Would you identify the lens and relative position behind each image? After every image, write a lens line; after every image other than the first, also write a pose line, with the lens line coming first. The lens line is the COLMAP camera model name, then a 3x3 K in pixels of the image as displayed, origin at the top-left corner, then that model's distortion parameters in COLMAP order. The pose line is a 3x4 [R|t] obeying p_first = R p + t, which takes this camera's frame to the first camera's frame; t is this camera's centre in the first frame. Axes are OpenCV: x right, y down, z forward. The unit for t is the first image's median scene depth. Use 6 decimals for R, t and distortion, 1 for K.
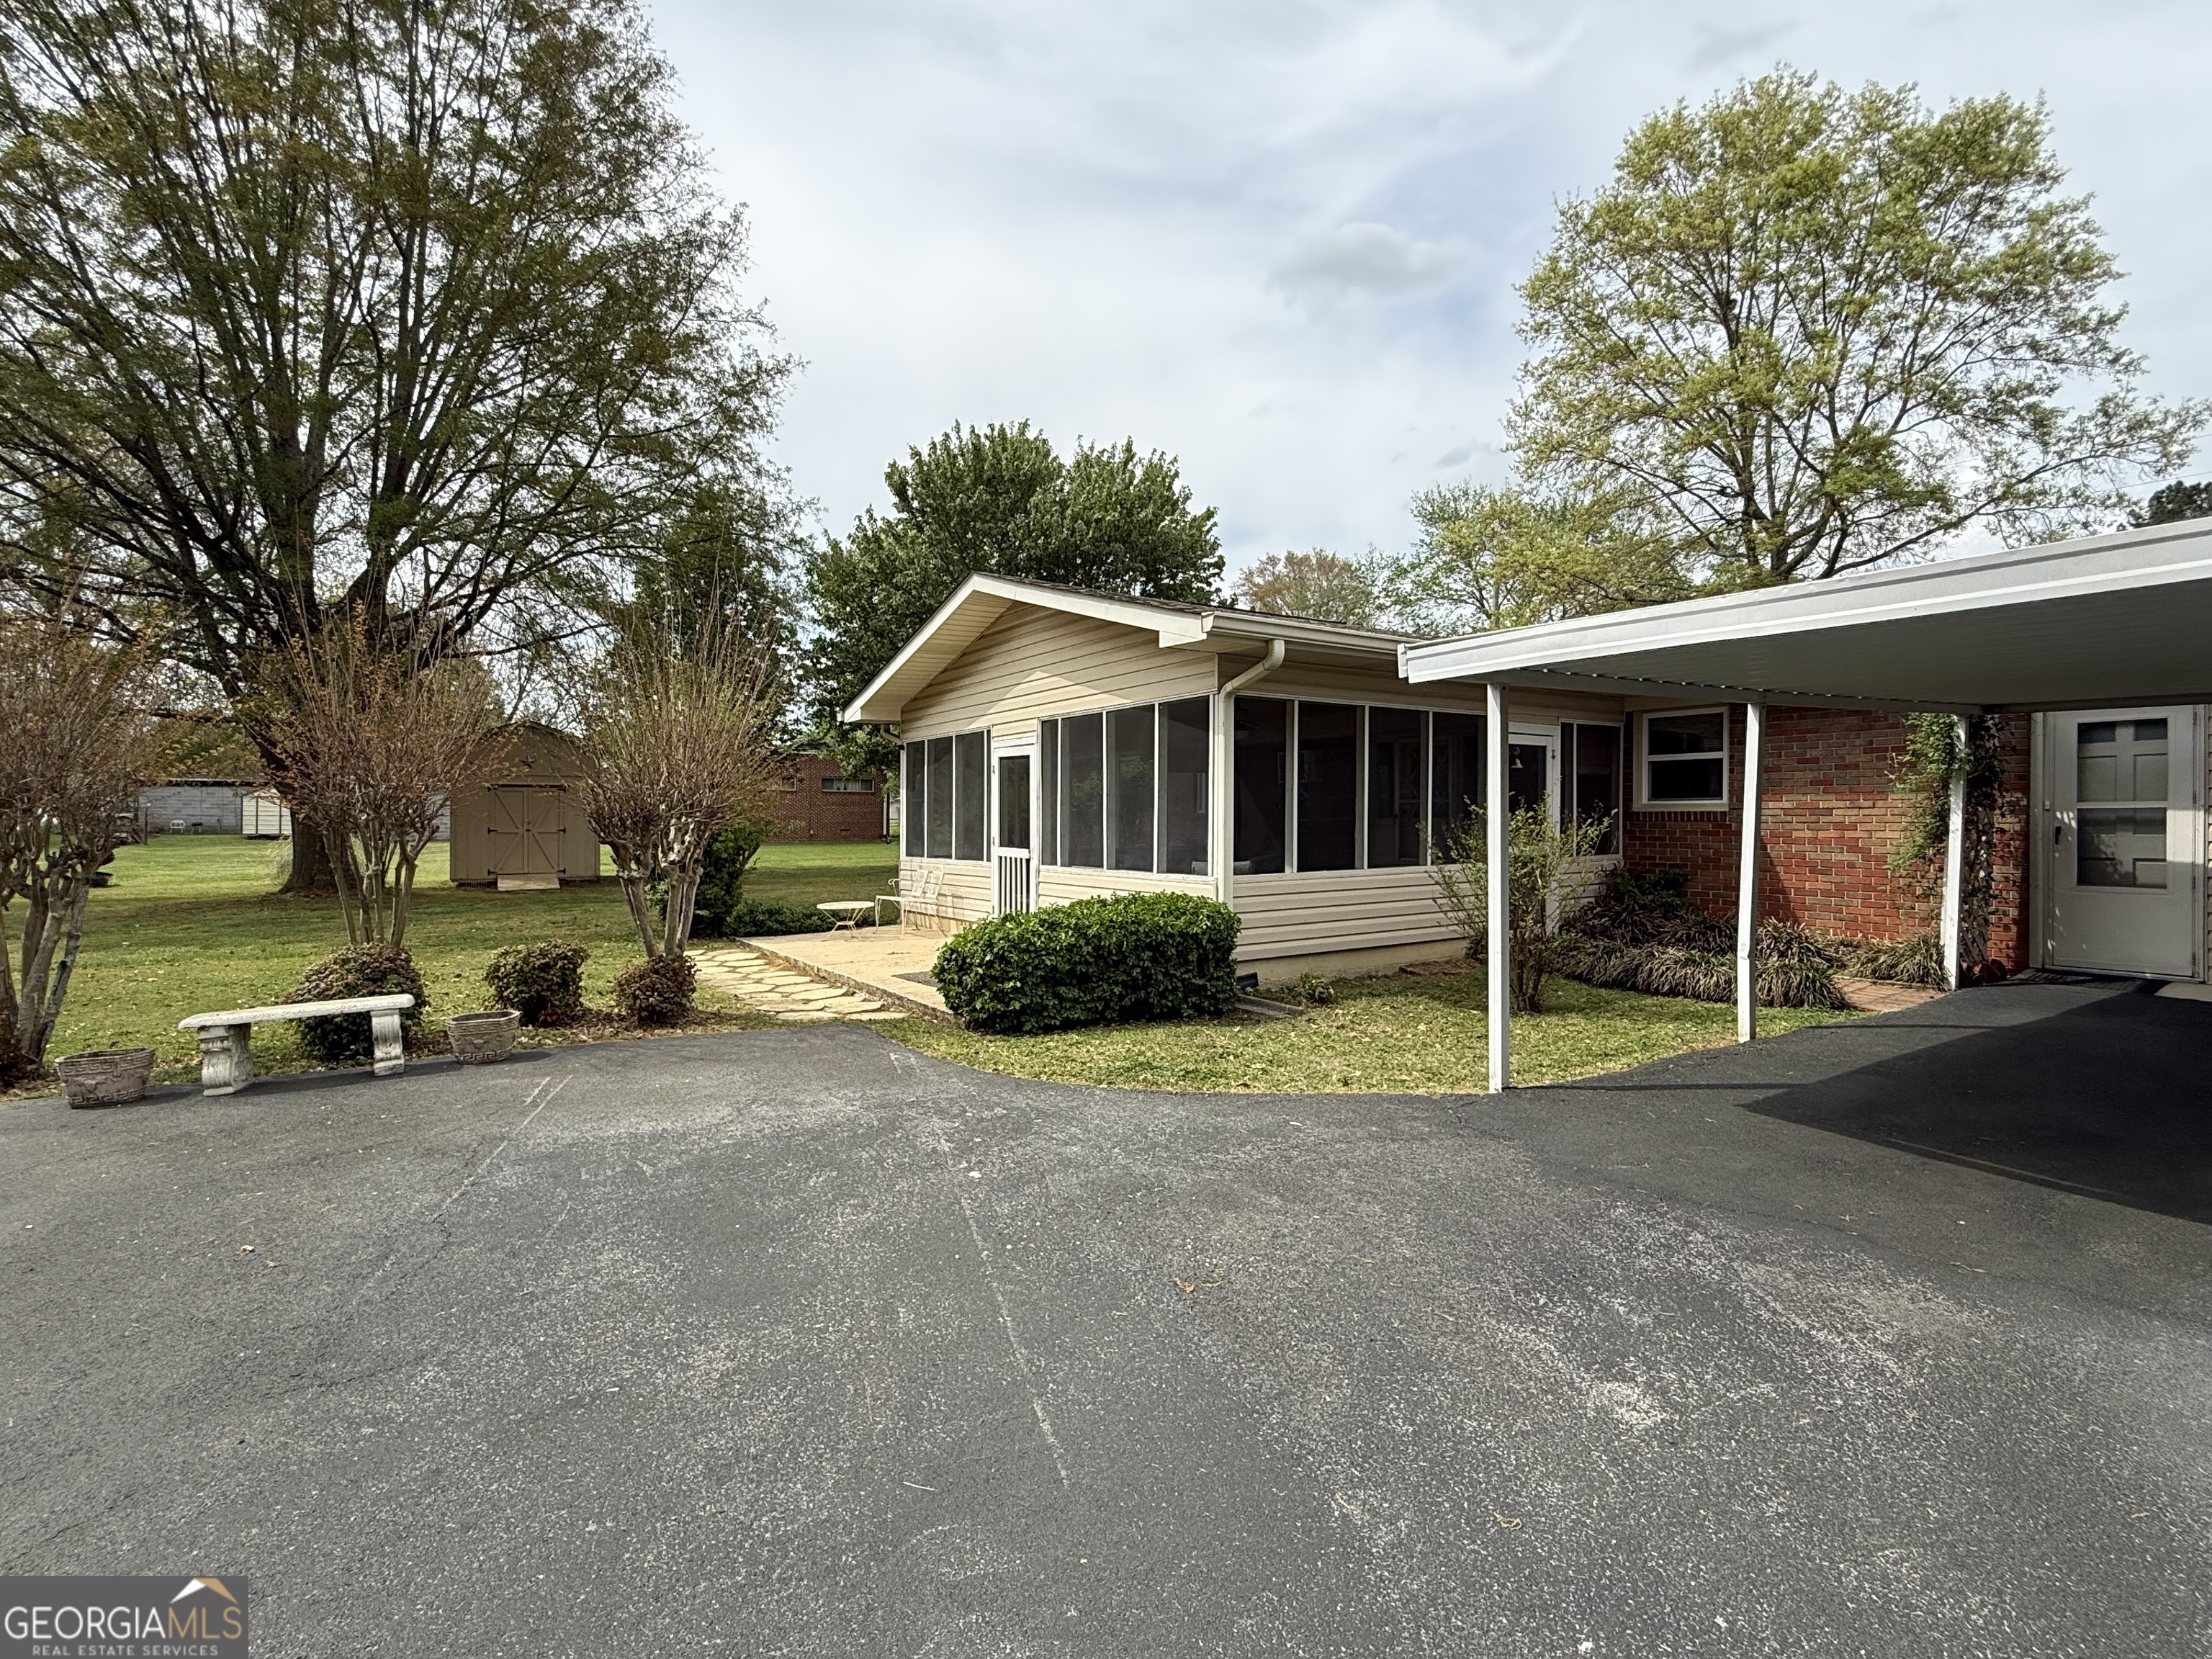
lens RADIAL K [[1092.2, 0, 1113.8], [0, 1092.2, 828.5], [0, 0, 1]] dist [-0.001451, -0.000060]
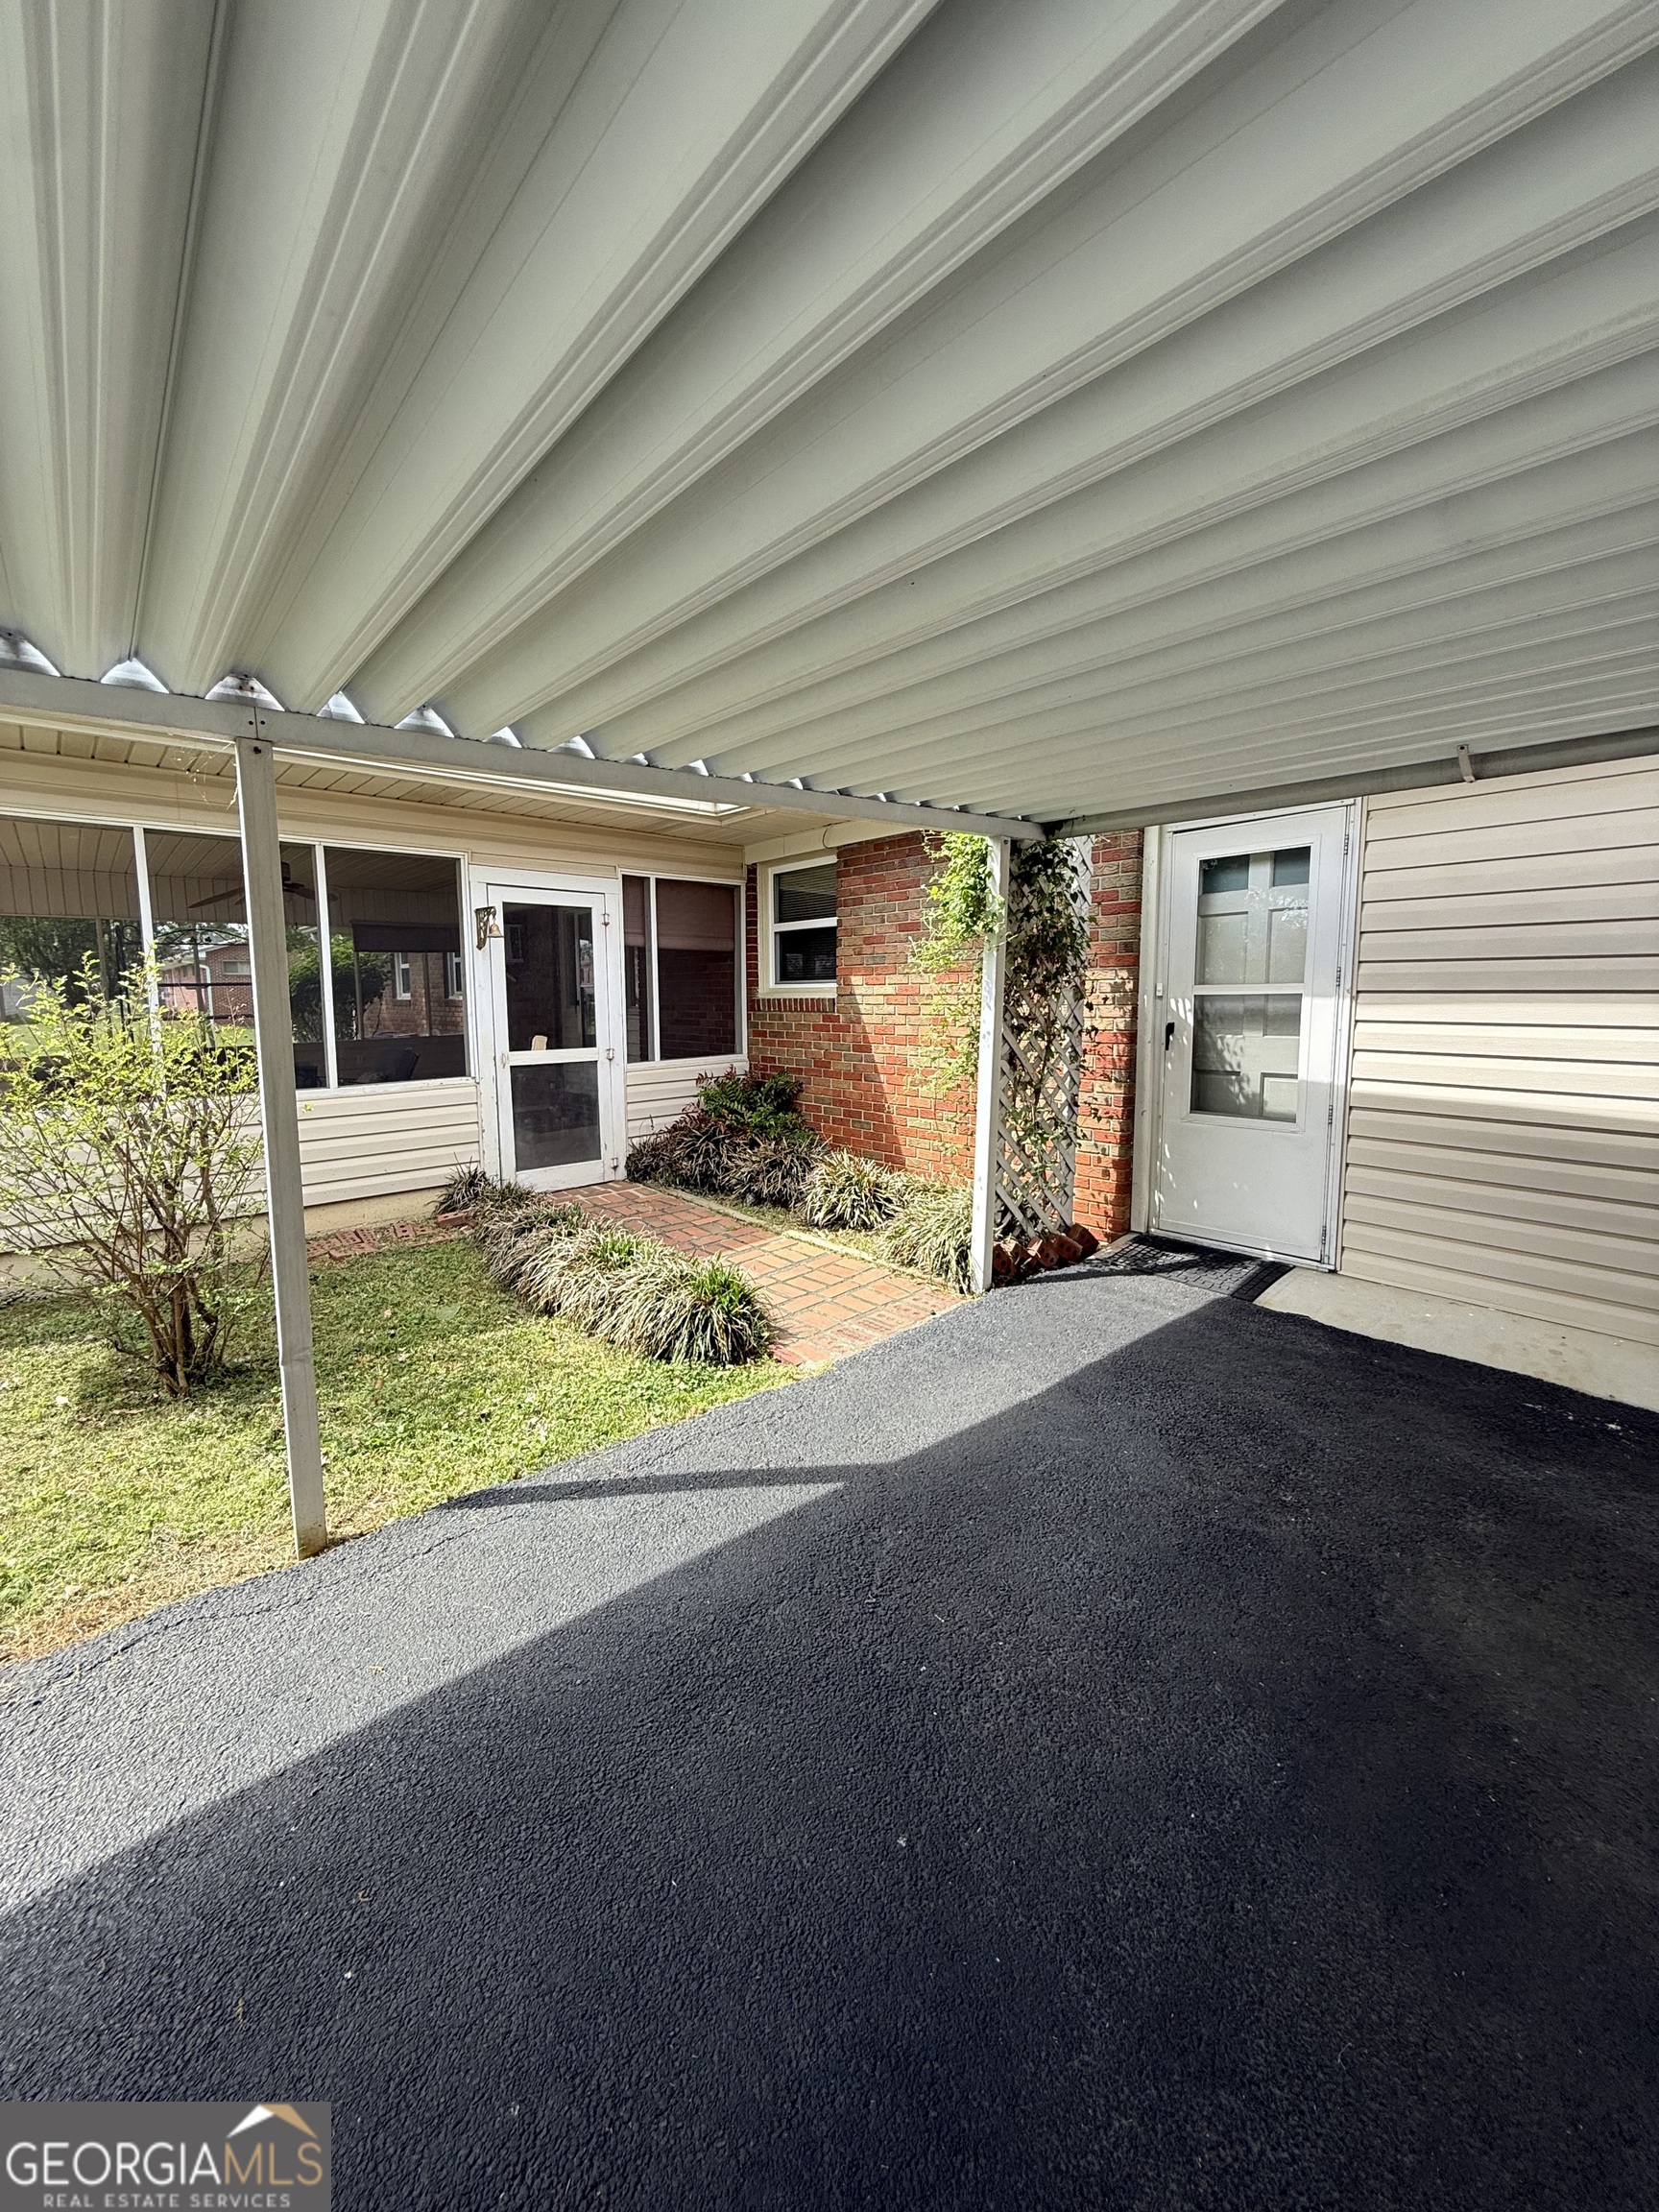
lens RADIAL K [[888.6, 0, 827.5], [0, 888.6, 1103.2], [0, 0, 1]] dist [0.000868, -0.000139]
pose [[0.989249, -0.025177, 0.144058, 0.445165], [0.009115, 0.993769, 0.111089, -0.011393], [-0.145957, -0.108582, 0.983314, 0.382065]]
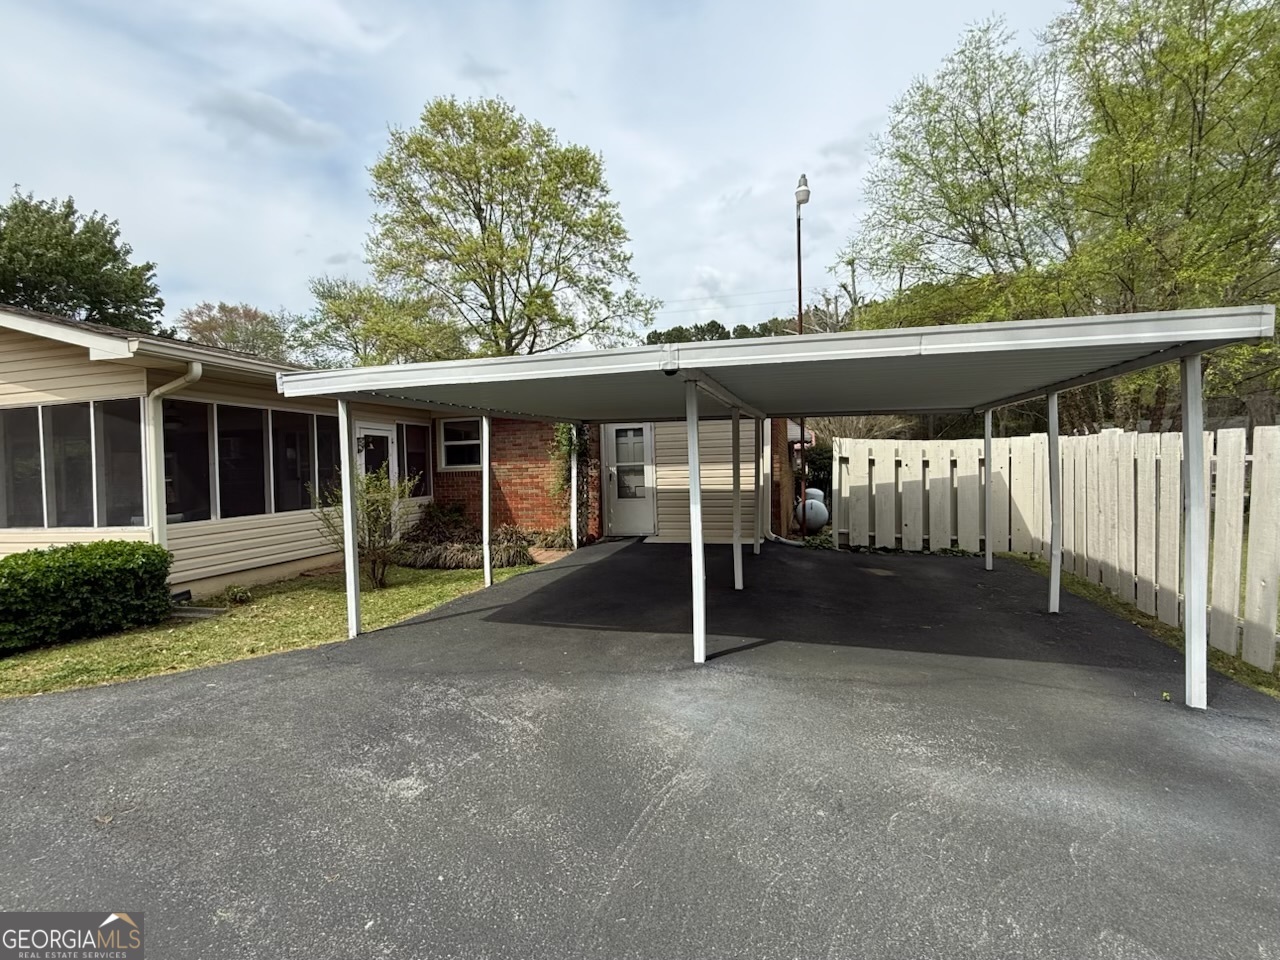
lens RADIAL K [[627.4, 0, 640.0], [0, 627.4, 480.0], [0, 0, 1]] dist [-0.004593, -0.000228]
pose [[0.739693, -0.034936, 0.672037, 0.014768], [0.038566, 0.999211, 0.009496, 0.000832], [-0.671839, 0.018893, 0.740456, -0.018301]]
